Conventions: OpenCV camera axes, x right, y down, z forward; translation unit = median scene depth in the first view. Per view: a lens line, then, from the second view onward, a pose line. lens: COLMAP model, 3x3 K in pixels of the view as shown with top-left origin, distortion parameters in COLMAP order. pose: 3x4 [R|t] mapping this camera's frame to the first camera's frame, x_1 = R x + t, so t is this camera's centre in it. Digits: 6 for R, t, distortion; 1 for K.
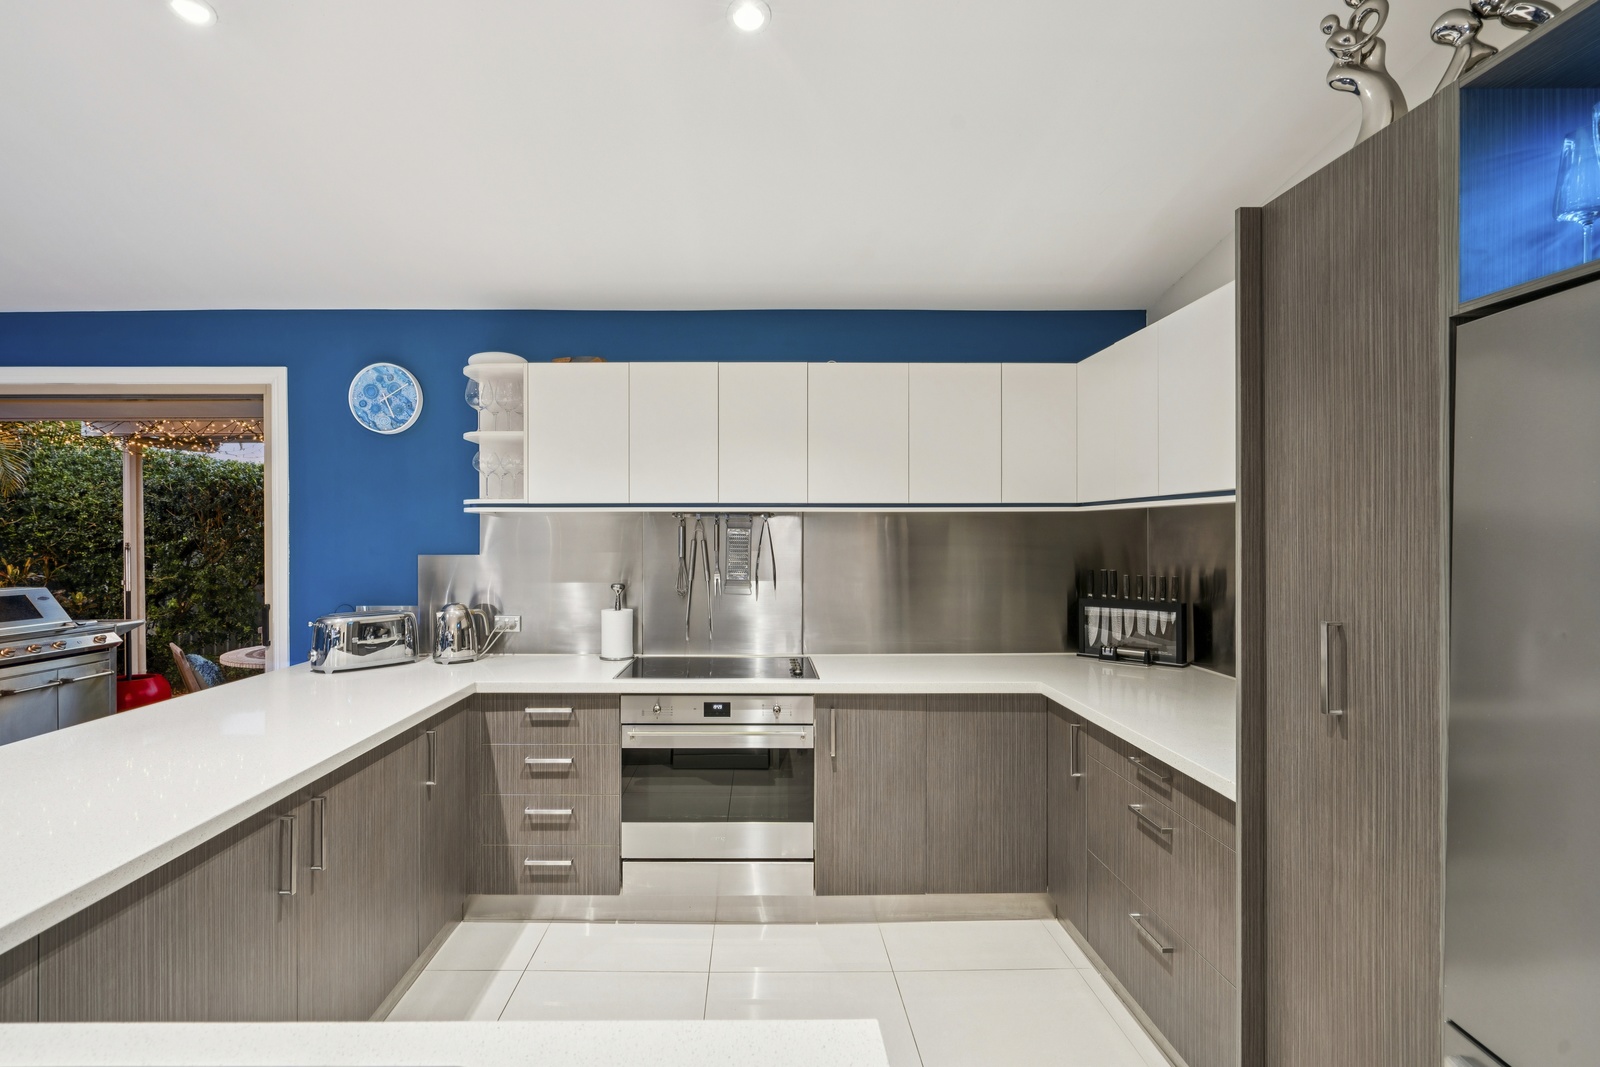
lens RADIAL K [[728.5, 0, 791.6], [0, 728.5, 542.3], [0, 0, 1]] dist [0.001326, -0.000902]
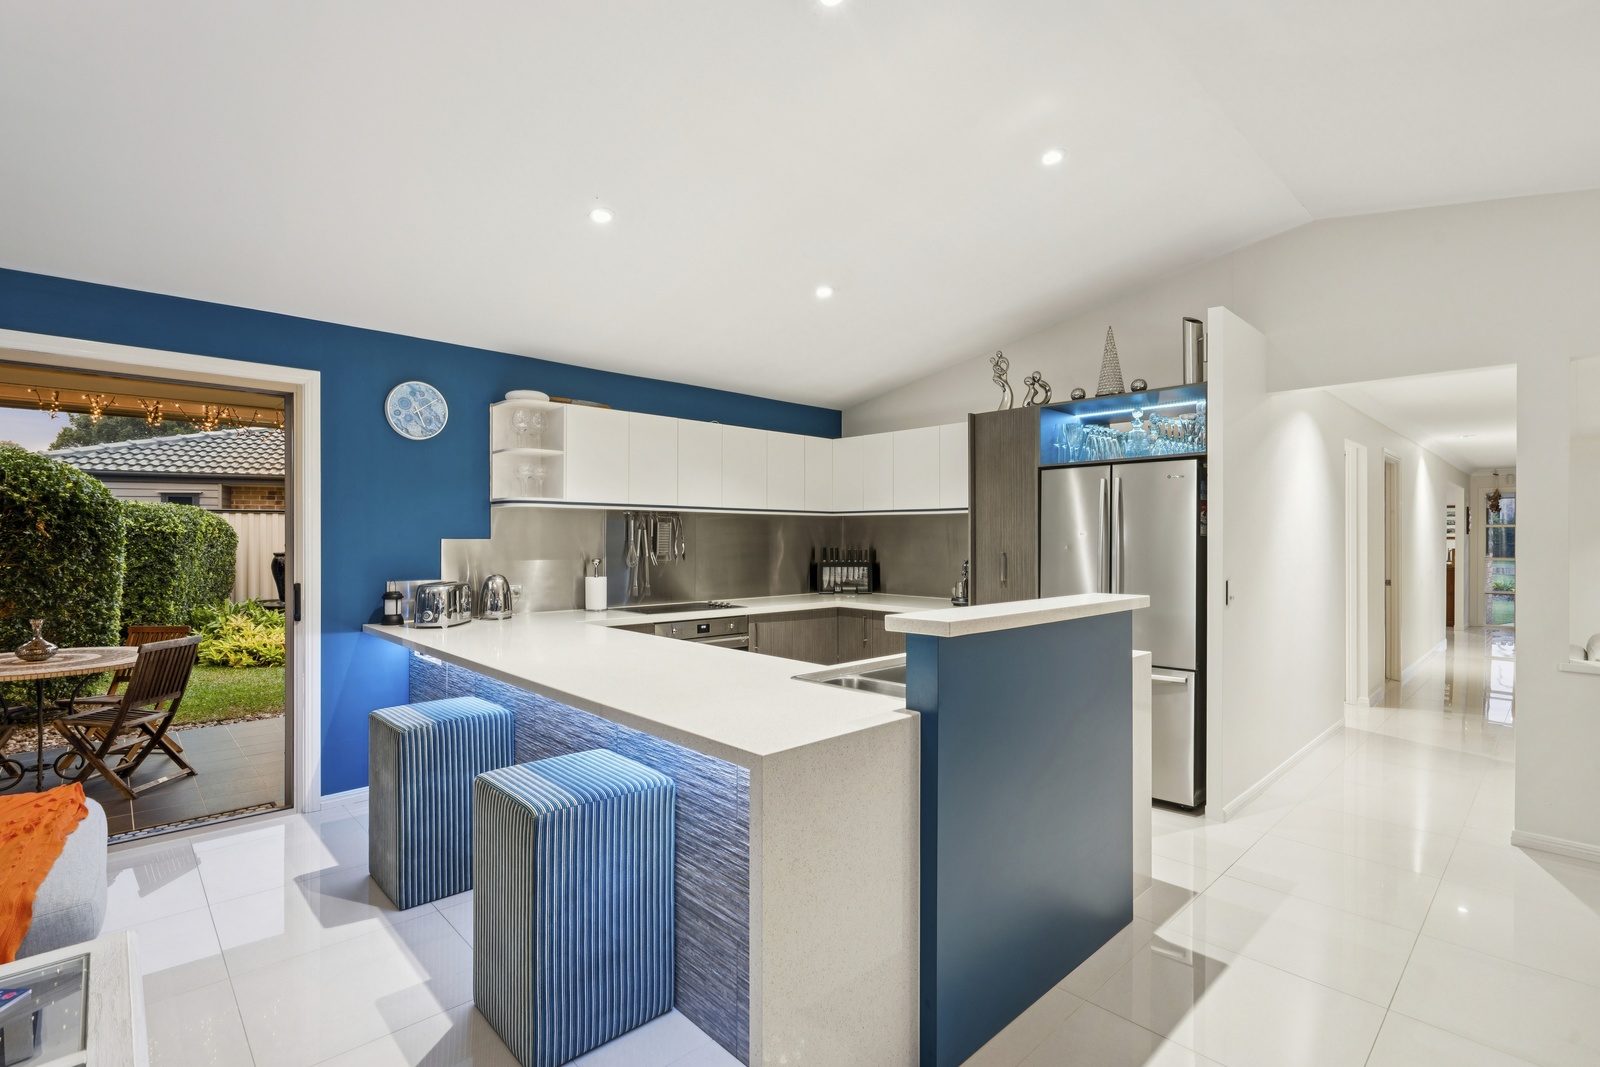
lens RADIAL K [[728.5, 0, 798.4], [0, 728.5, 540.7], [0, 0, 1]] dist [0.001326, -0.000902]
pose [[0.736782, -0.000106, 0.676130, -0.915900], [0.004819, 0.999975, -0.005095, 0.030508], [-0.676113, 0.007012, 0.736764, -0.334328]]
